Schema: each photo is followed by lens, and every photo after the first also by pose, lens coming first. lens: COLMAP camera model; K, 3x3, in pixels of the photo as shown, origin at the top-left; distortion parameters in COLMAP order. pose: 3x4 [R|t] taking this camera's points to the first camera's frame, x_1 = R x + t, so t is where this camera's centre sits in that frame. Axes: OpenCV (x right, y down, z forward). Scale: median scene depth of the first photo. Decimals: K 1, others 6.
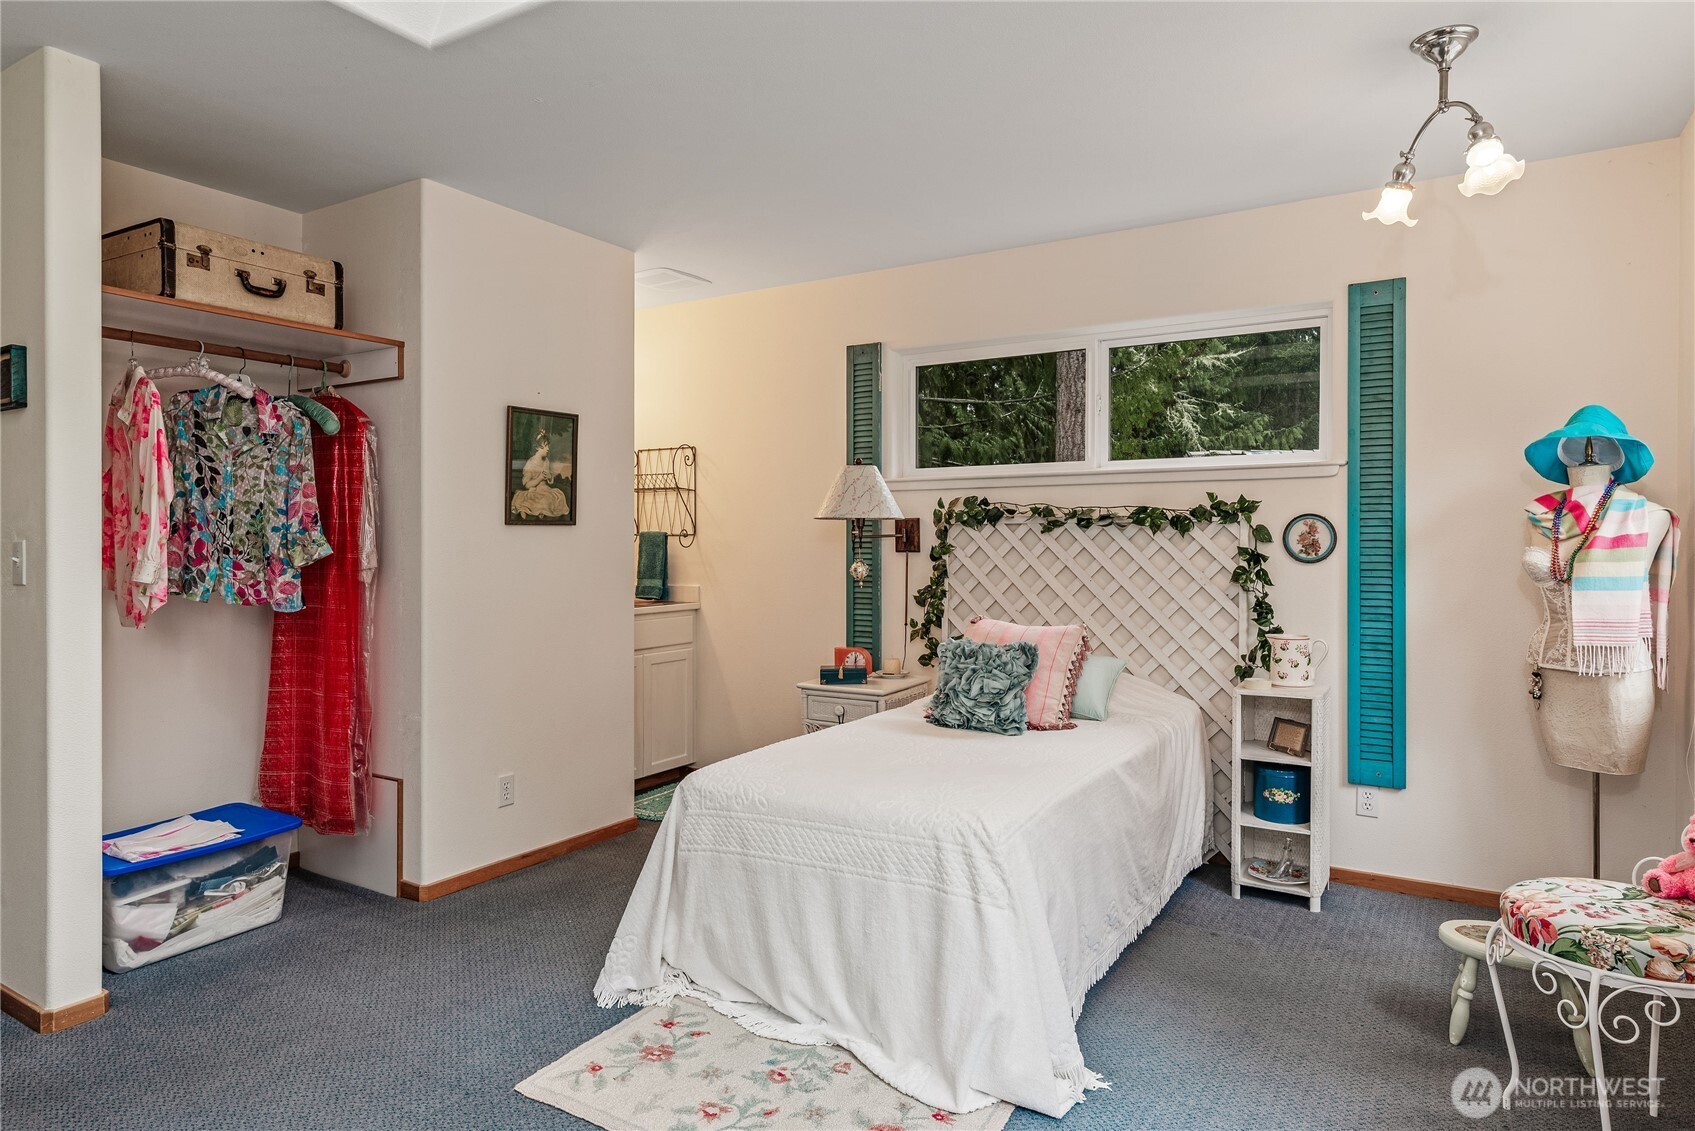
lens RADIAL K [[976.4, 0, 841.8], [0, 976.4, 557.2], [0, 0, 1]] dist [0.006244, 0.001270]
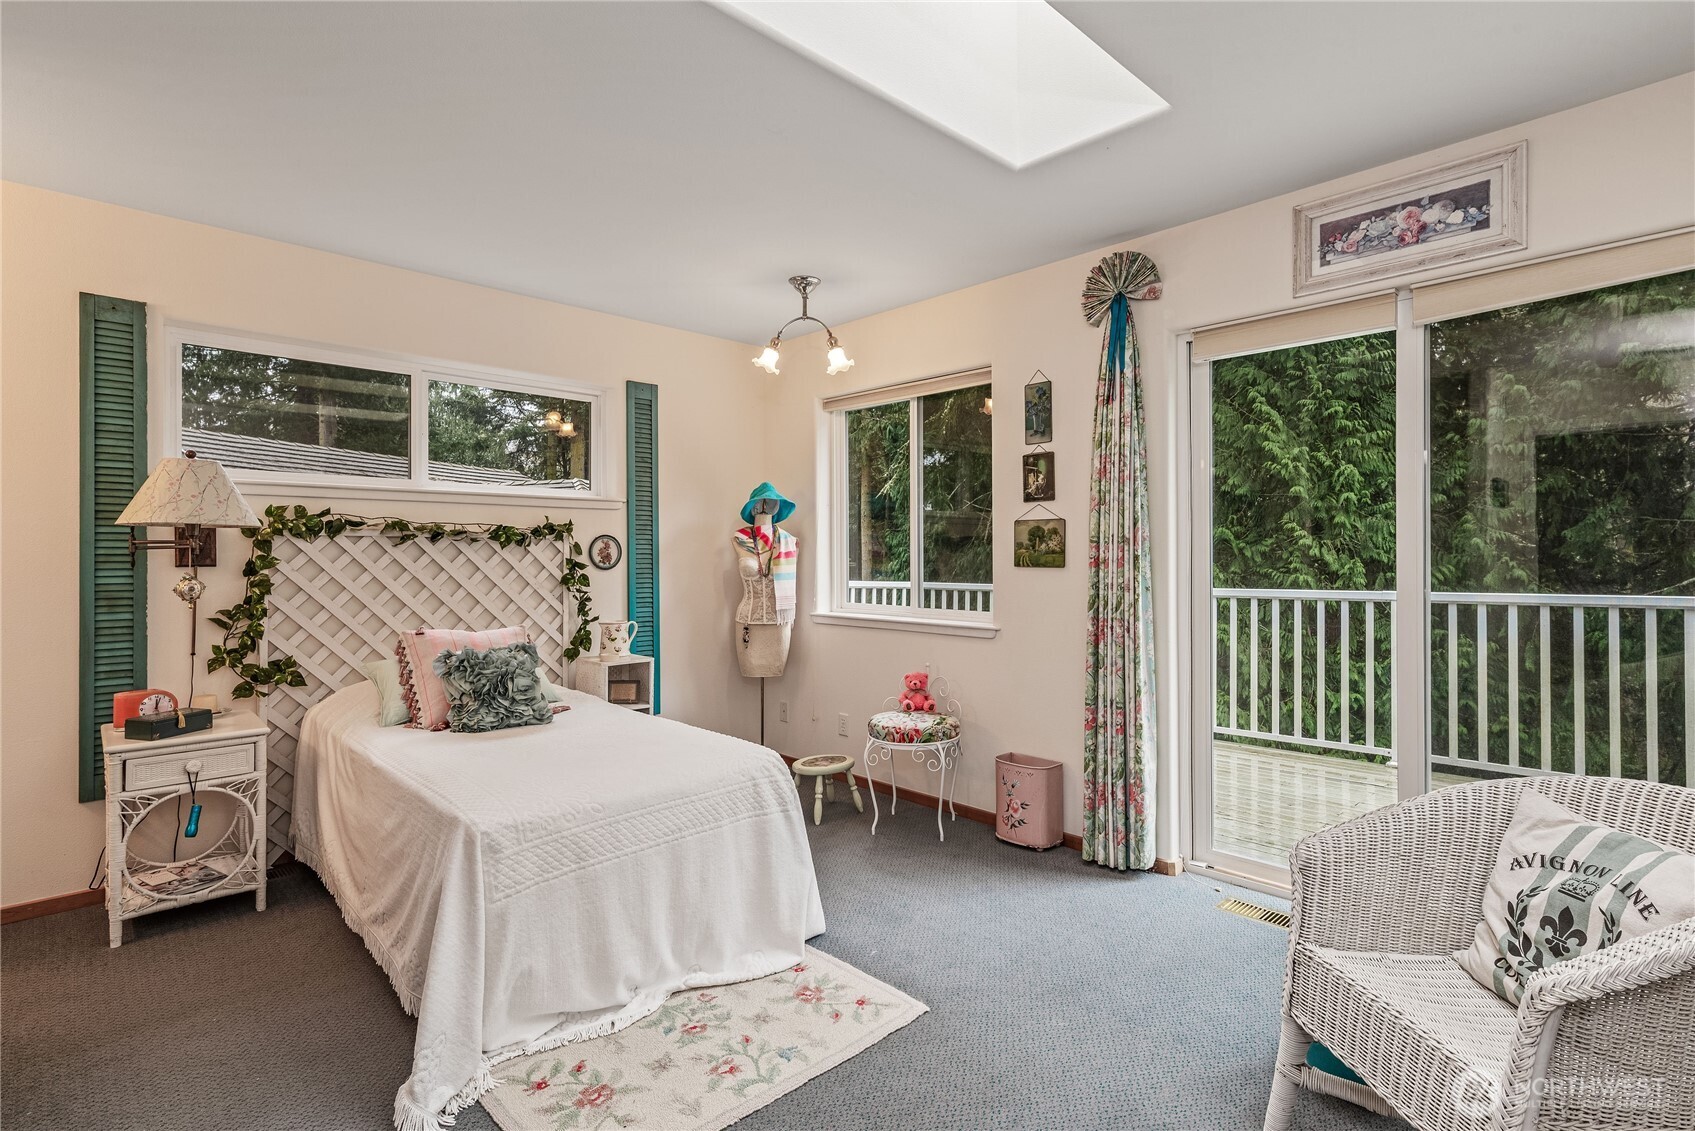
lens RADIAL K [[805.3, 0, 843.6], [0, 805.3, 559.5], [0, 0, 1]] dist [0.002996, 0.000226]
pose [[0.277693, -0.004174, 0.960661, -0.533098], [0.015440, 0.999881, -0.000119, -0.003180], [-0.960546, 0.014865, 0.277724, 0.337448]]
